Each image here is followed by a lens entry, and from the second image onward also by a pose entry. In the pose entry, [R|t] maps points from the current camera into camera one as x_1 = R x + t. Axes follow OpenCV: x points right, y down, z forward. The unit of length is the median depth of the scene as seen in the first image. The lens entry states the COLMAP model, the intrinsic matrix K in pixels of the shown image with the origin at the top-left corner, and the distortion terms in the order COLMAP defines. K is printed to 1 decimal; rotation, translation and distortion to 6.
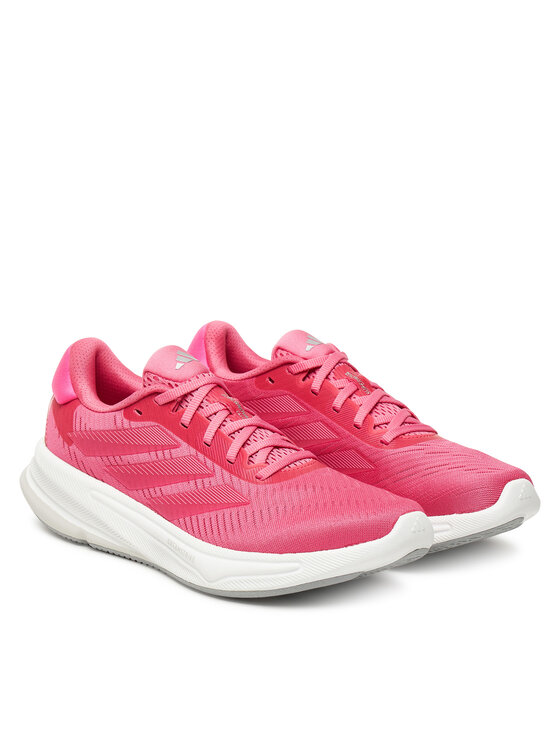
lens RADIAL K [[1772.2, 0, 280.0], [0, 1772.2, 373.0], [0, 0, 1]] dist [-0.024302, -0.075019]
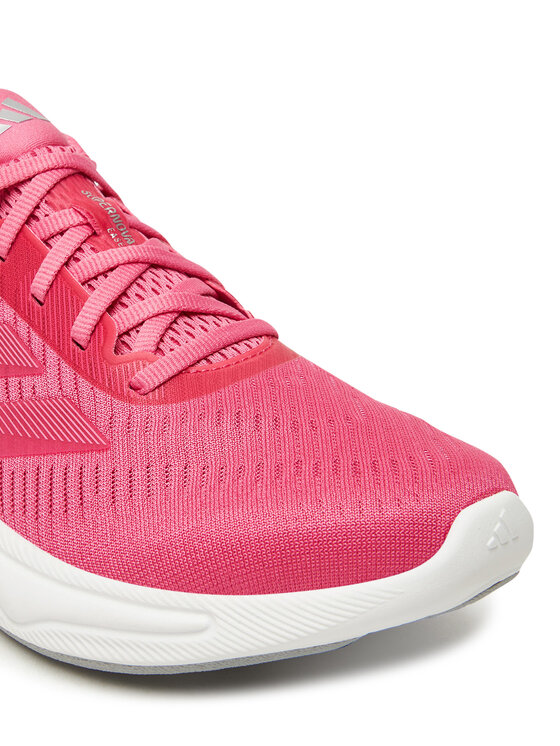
lens RADIAL K [[1231.3, 0, 280.0], [0, 1231.3, 373.0], [0, 0, 1]] dist [0.045919, -0.042776]
pose [[0.998956, 0.036097, -0.027986, 0.031861], [-0.031190, 0.986726, 0.159368, 0.005977], [0.033367, -0.158329, 0.986822, 0.694893]]
